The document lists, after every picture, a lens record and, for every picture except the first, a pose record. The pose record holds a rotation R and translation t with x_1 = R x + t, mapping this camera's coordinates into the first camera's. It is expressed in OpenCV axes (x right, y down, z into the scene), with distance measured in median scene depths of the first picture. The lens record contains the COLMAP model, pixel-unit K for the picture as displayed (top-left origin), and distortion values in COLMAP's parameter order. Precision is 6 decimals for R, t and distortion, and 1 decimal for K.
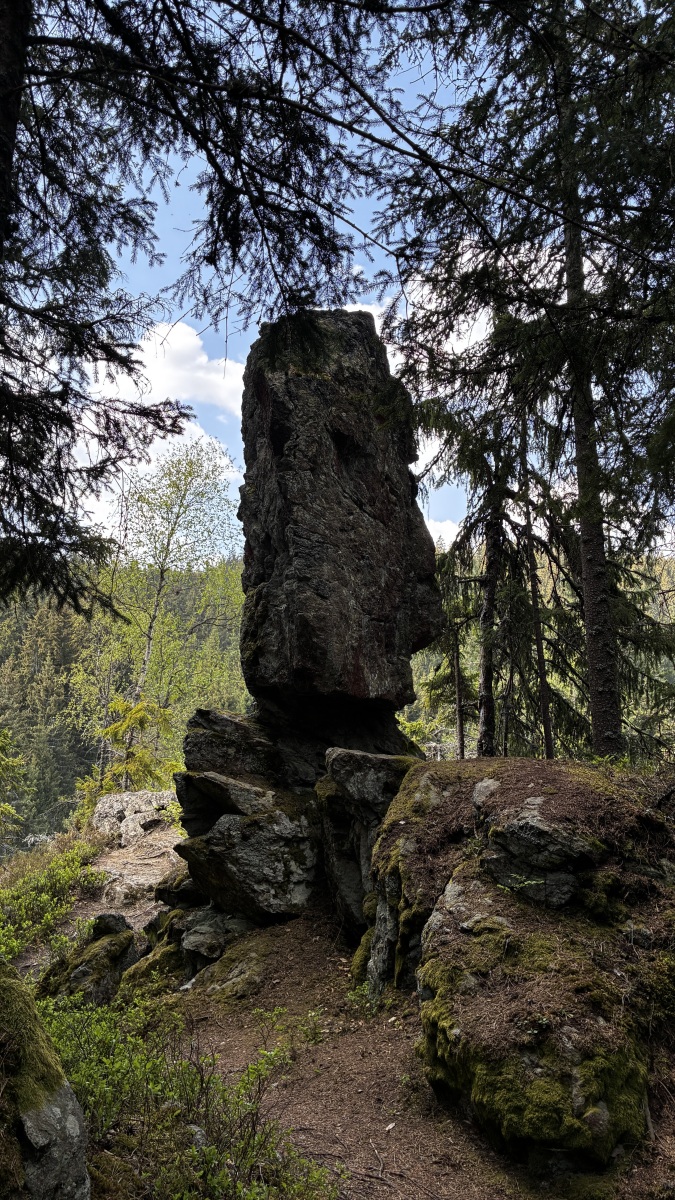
lens RADIAL K [[867.0, 0, 337.5], [0, 867.0, 594.0], [0, 0, 1]] dist [0.009241, 0.001994]
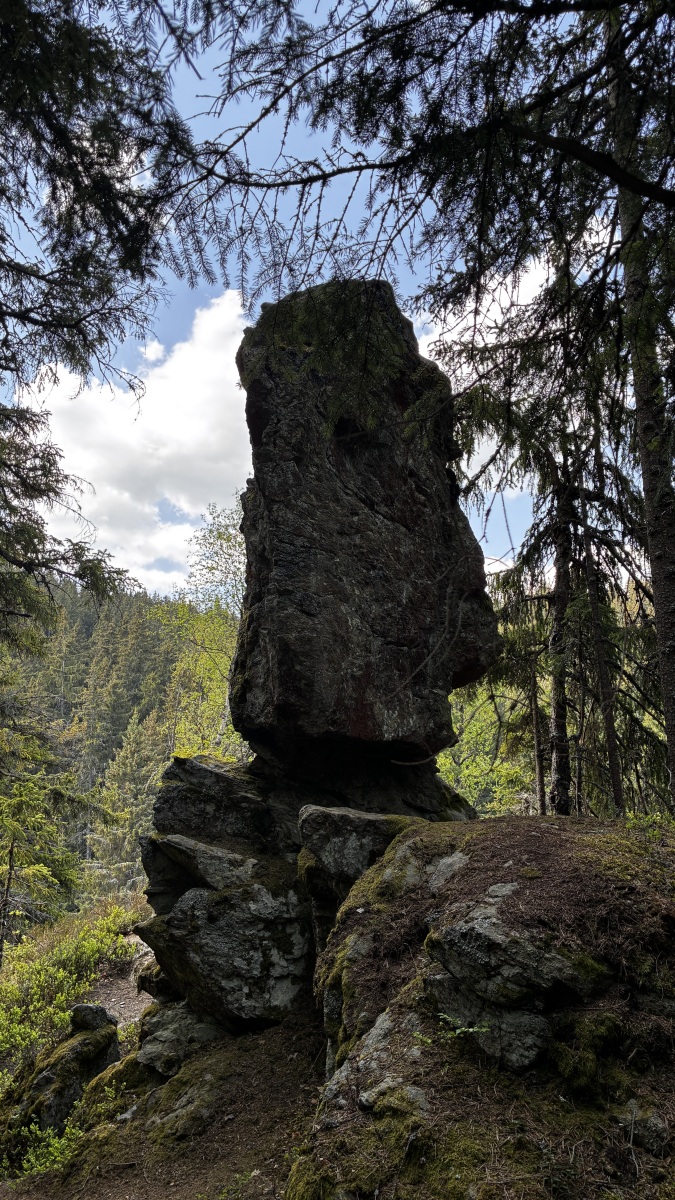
lens RADIAL K [[902.4, 0, 332.2], [0, 902.4, 599.3], [0, 0, 1]] dist [0.012436, 0.005444]
pose [[0.990134, -0.036531, -0.135281, 0.119113], [0.030975, 0.998597, -0.042950, 0.026530], [0.136660, 0.038336, 0.989876, 0.177184]]
